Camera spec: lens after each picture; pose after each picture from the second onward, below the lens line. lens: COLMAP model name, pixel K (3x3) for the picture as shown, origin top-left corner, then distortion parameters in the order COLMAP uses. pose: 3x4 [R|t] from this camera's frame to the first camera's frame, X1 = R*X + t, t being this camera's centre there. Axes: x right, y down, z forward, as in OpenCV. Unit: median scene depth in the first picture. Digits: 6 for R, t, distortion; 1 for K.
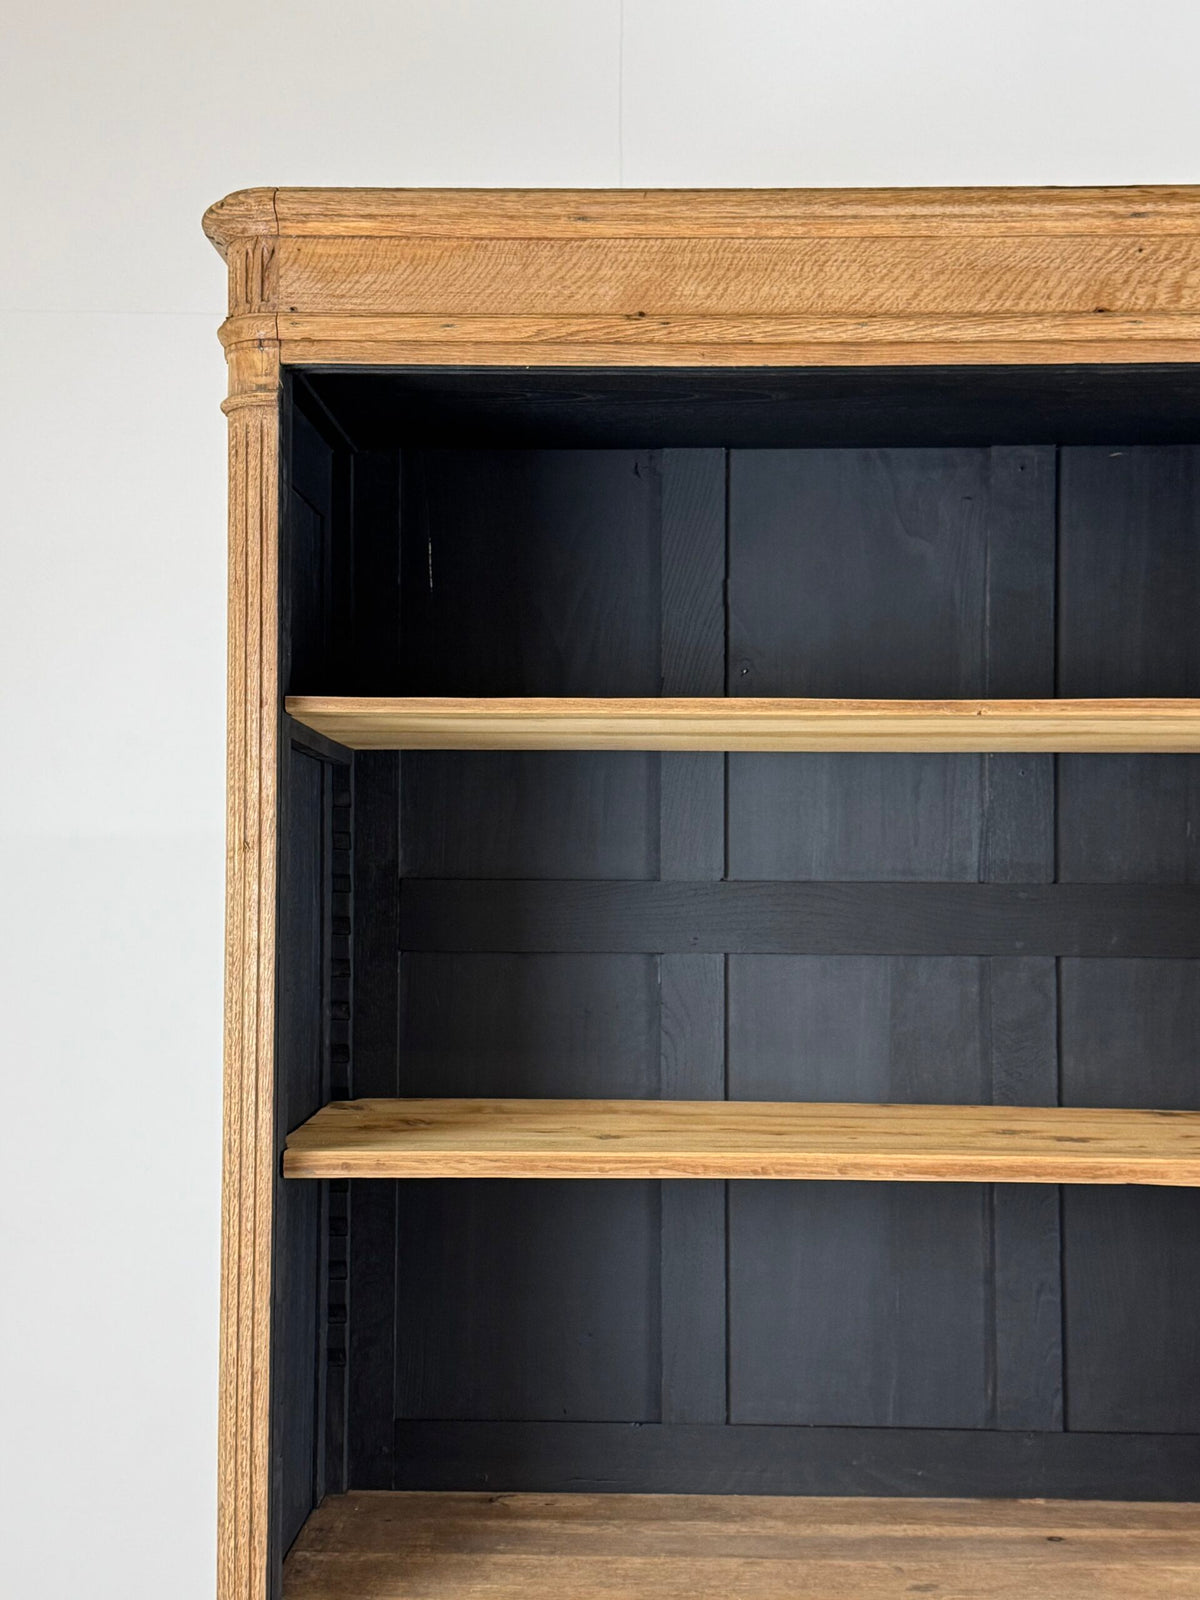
lens RADIAL K [[2021.8, 0, 641.3], [0, 2021.8, 833.7], [0, 0, 1]] dist [0.110941, -0.059932]
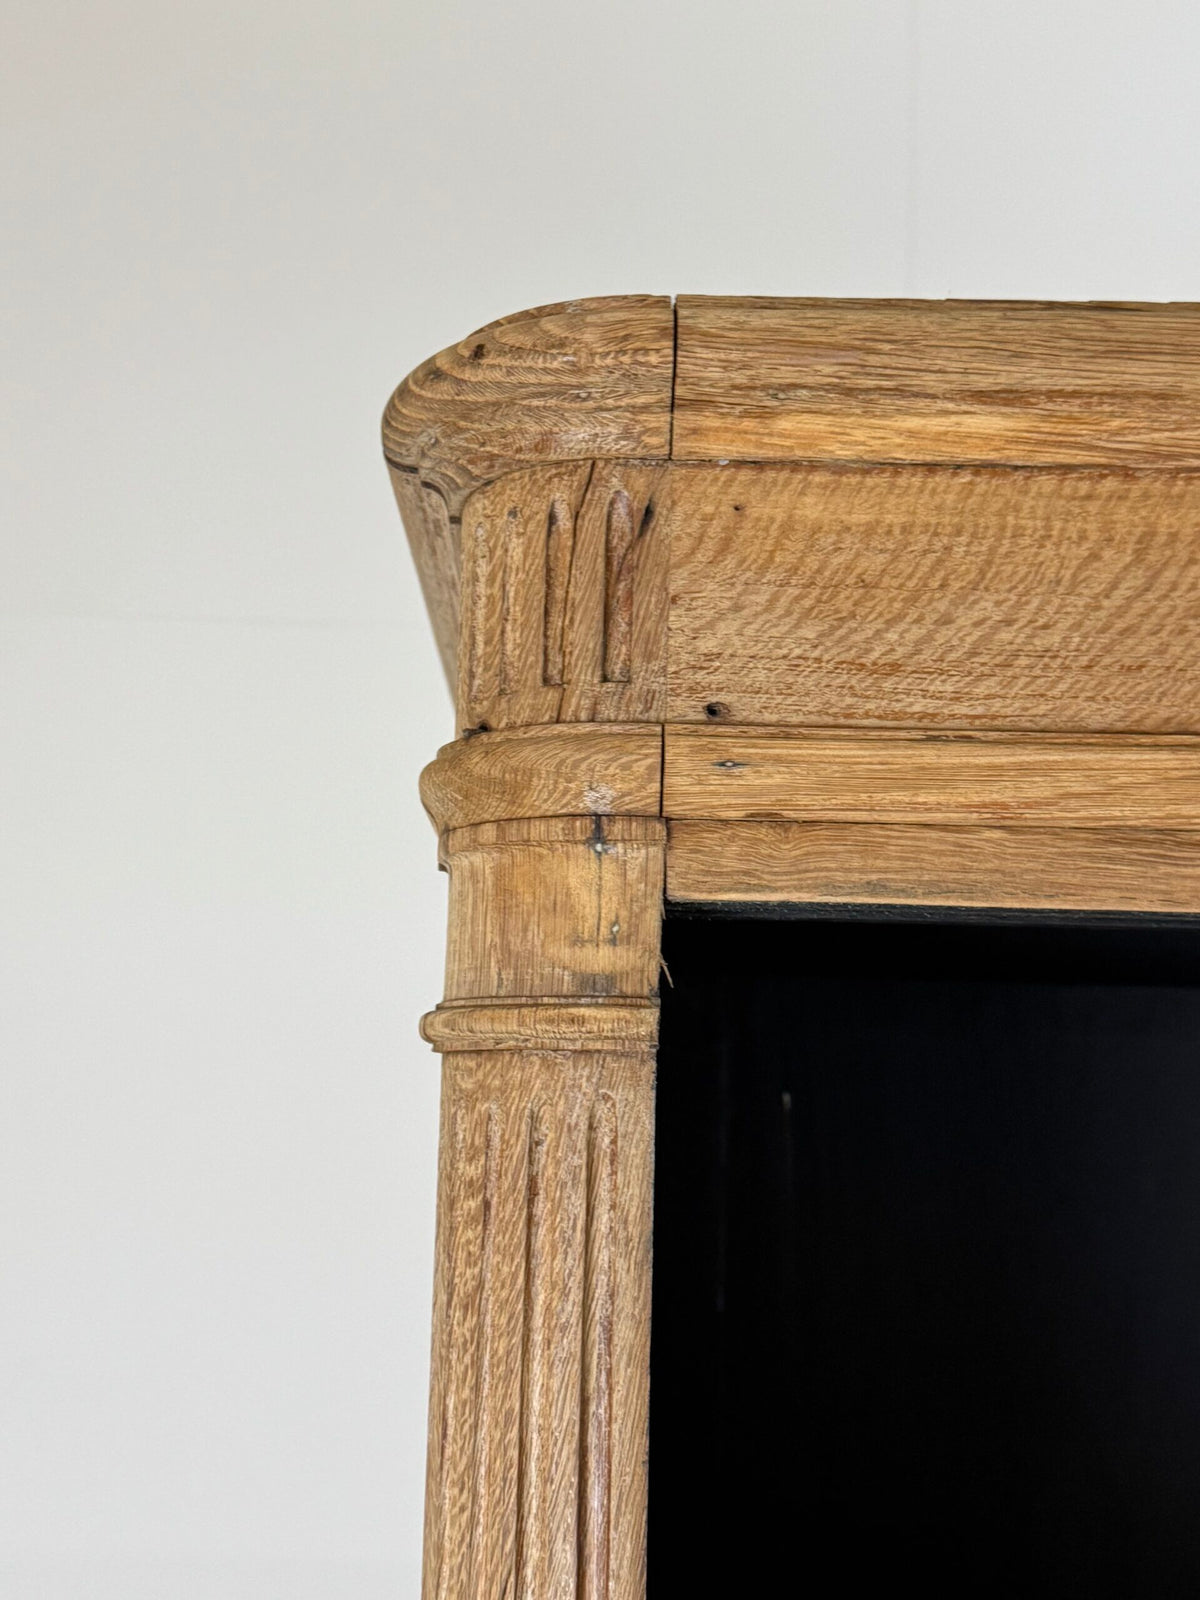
lens RADIAL K [[2050.9, 0, 599.9], [0, 2050.9, 792.7], [0, 0, 1]] dist [0.178314, -0.295174]
pose [[0.999155, 0.019586, 0.036143, -0.196437], [-0.013903, 0.988393, -0.151278, -0.203018], [-0.038687, 0.150648, 0.987830, 0.724275]]
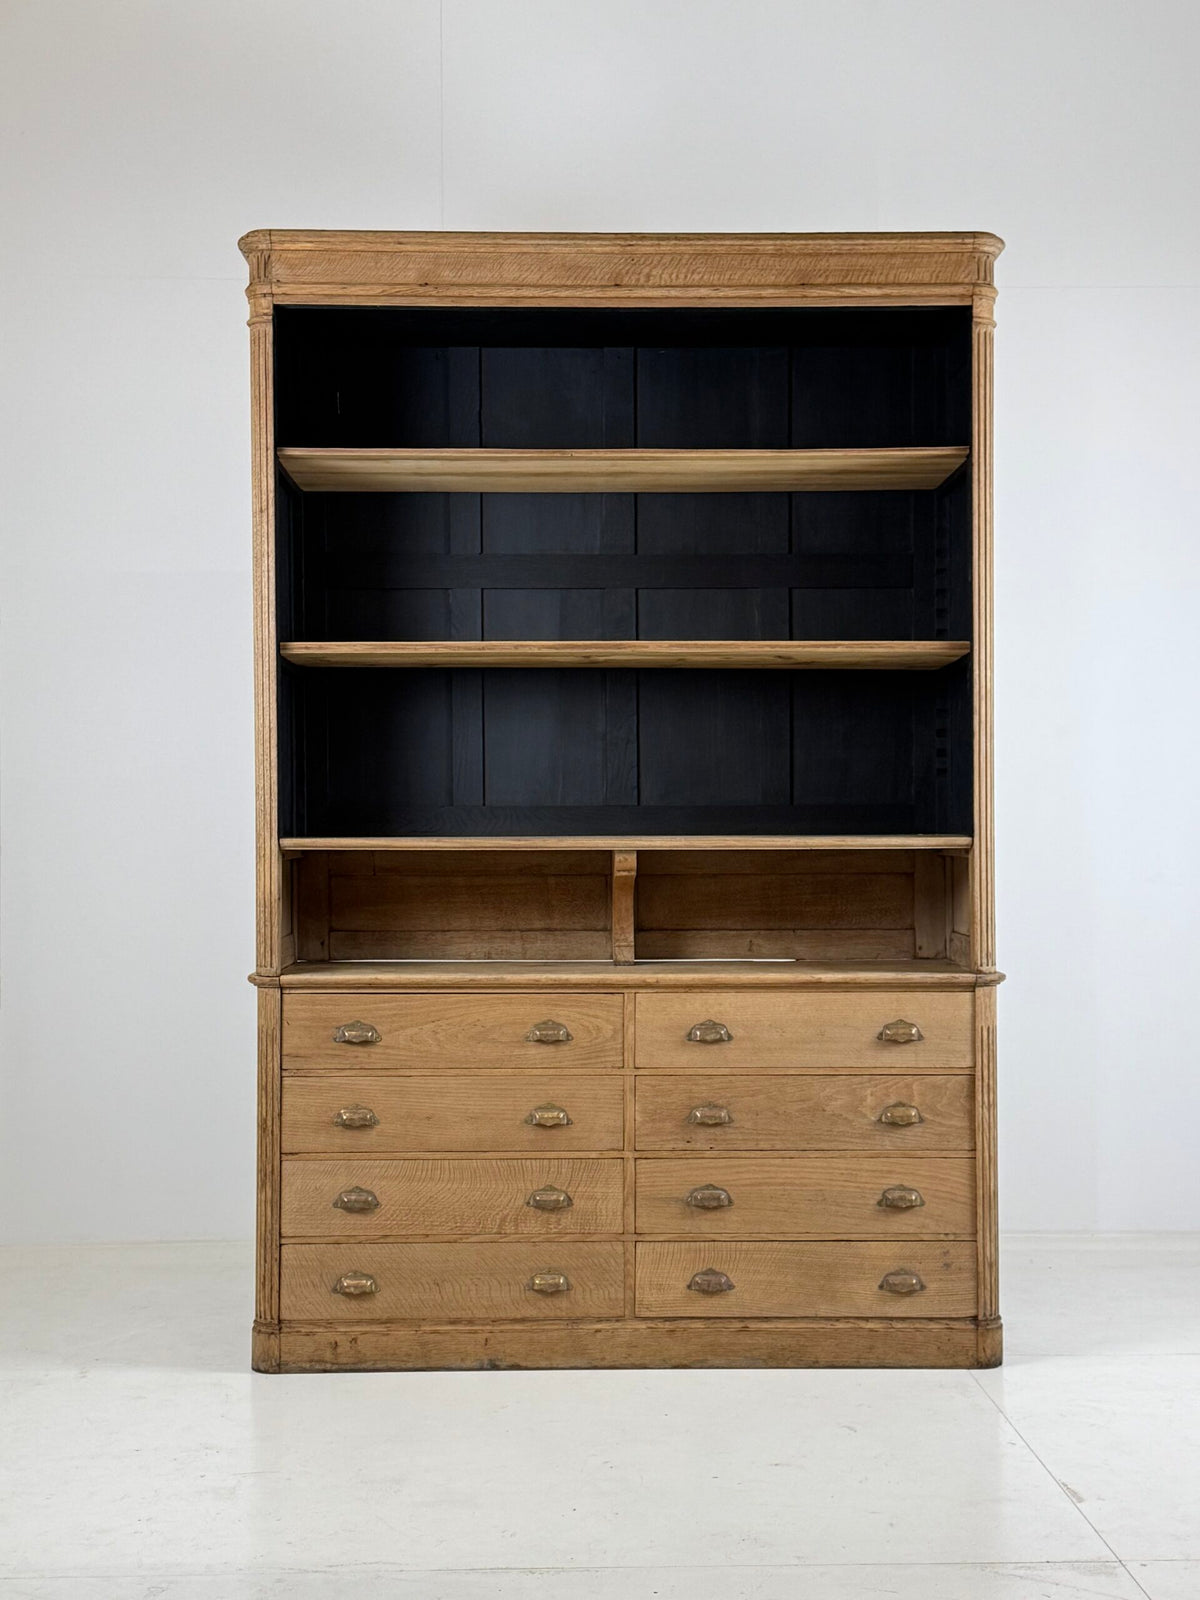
lens RADIAL K [[1985.9, 0, 623.8], [0, 1985.9, 814.3], [0, 0, 1]] dist [0.138378, -0.011351]
pose [[0.999244, -0.008296, 0.037991, 0.136037], [0.007667, 0.999831, 0.016679, 0.325840], [-0.038123, -0.016375, 0.999139, -1.358591]]
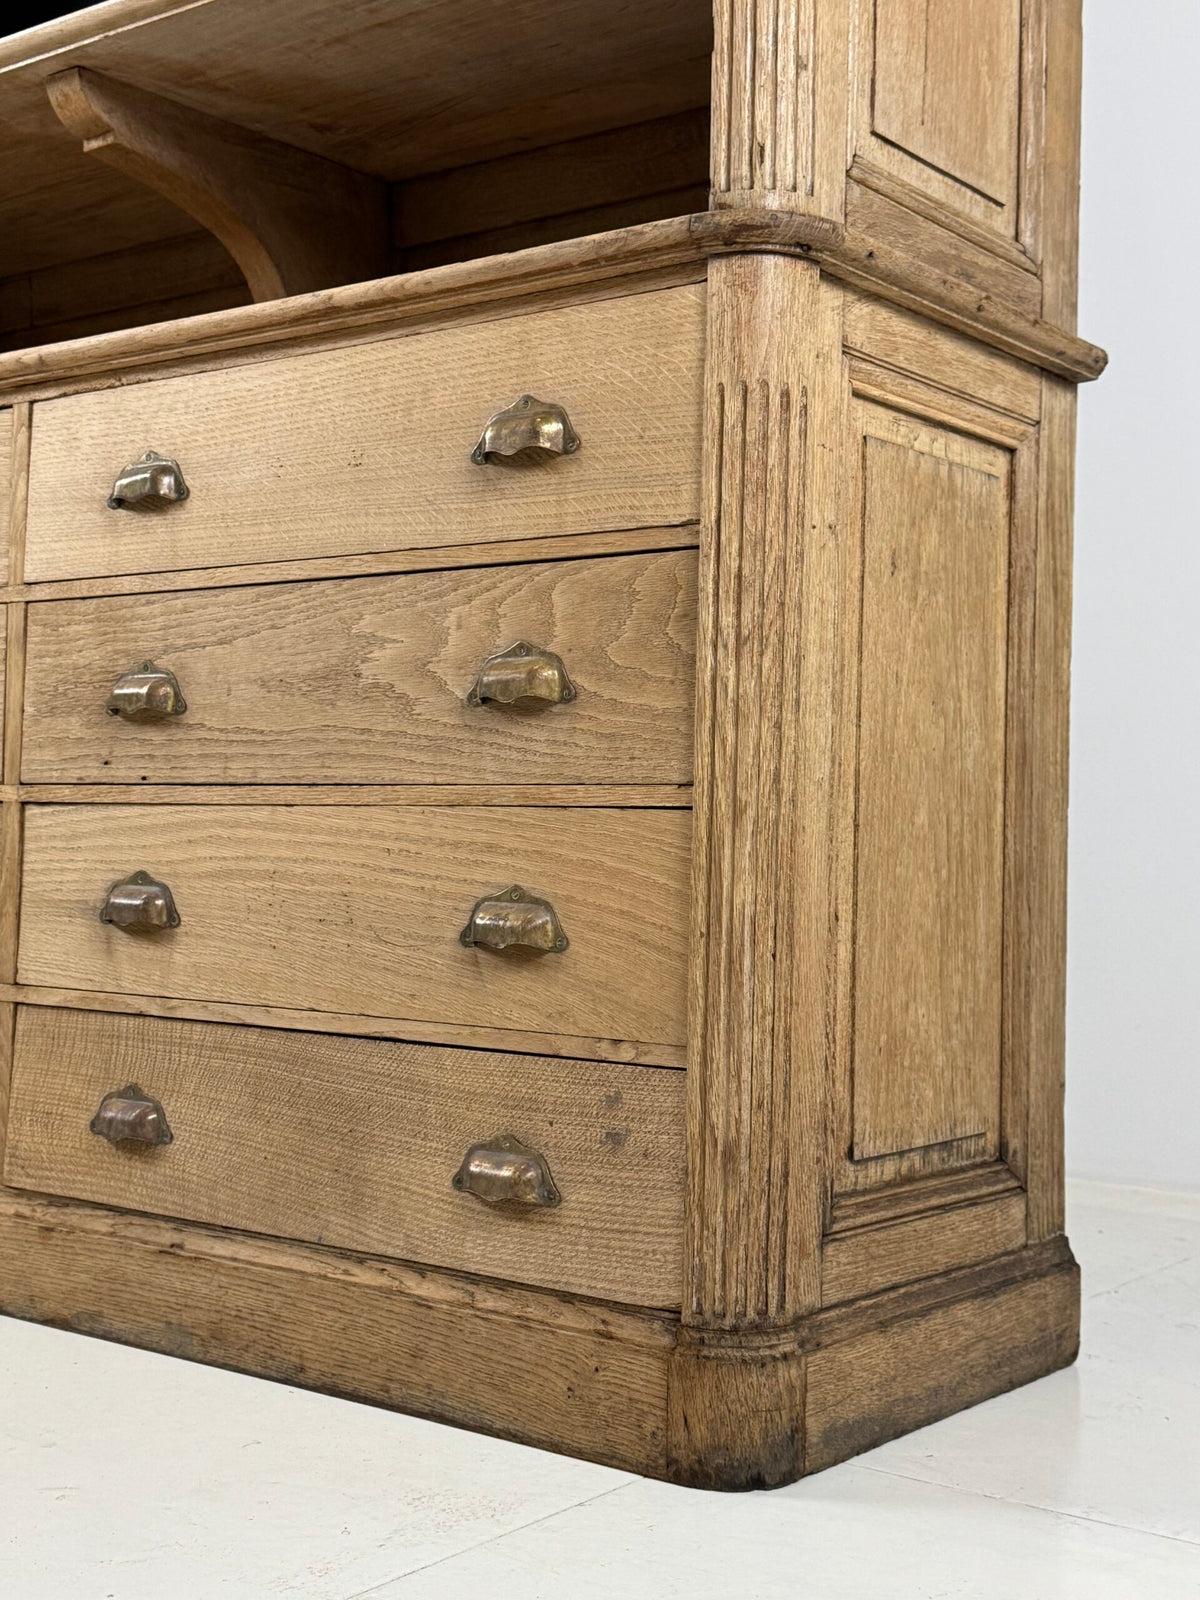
lens RADIAL K [[2050.9, 0, 599.9], [0, 2050.9, 792.7], [0, 0, 1]] dist [0.178314, -0.295174]
pose [[0.802151, -0.002250, -0.597117, 1.056667], [-0.002578, 0.999971, -0.007232, 0.770318], [0.597115, 0.007340, 0.802122, 0.335980]]
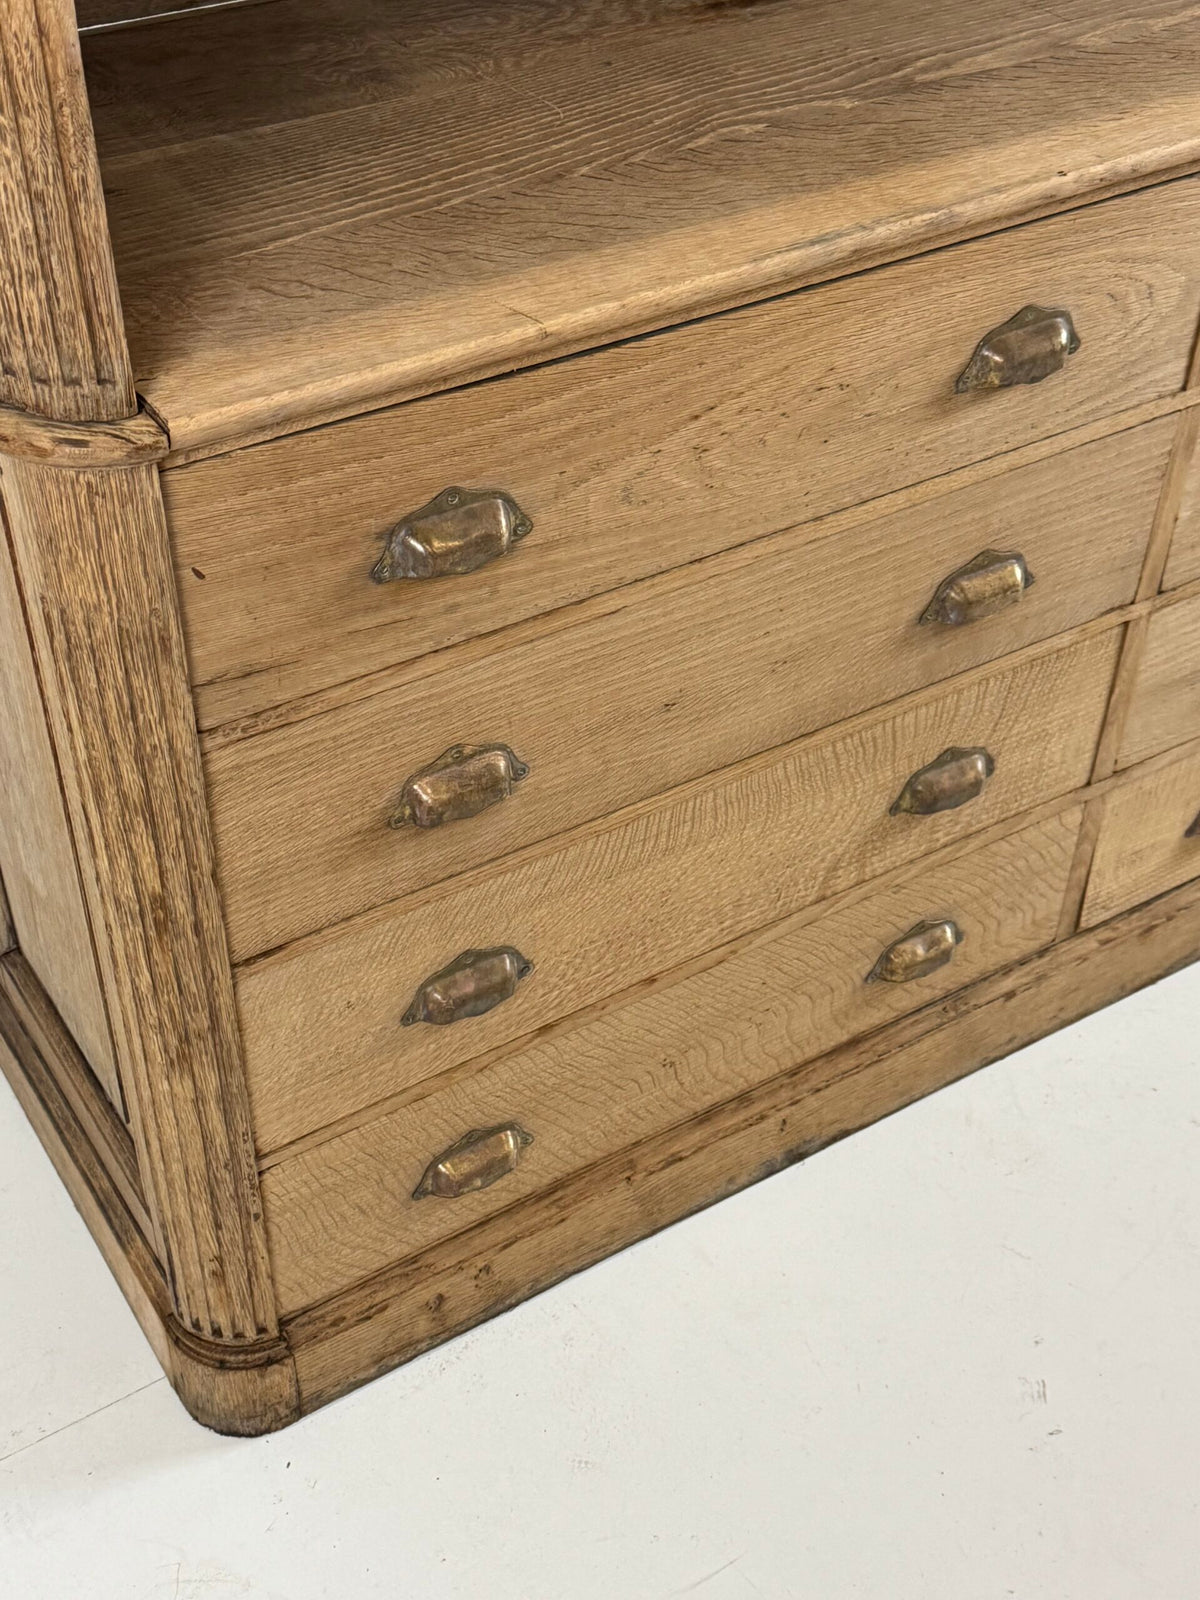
lens RADIAL K [[2042.1, 0, 615.3], [0, 2042.1, 806.7], [0, 0, 1]] dist [0.174053, -0.248978]
pose [[0.833708, -0.349214, 0.427763, -0.340578], [-0.032707, 0.742056, 0.669540, 0.266898], [-0.551236, -0.572192, 0.607236, 0.532700]]
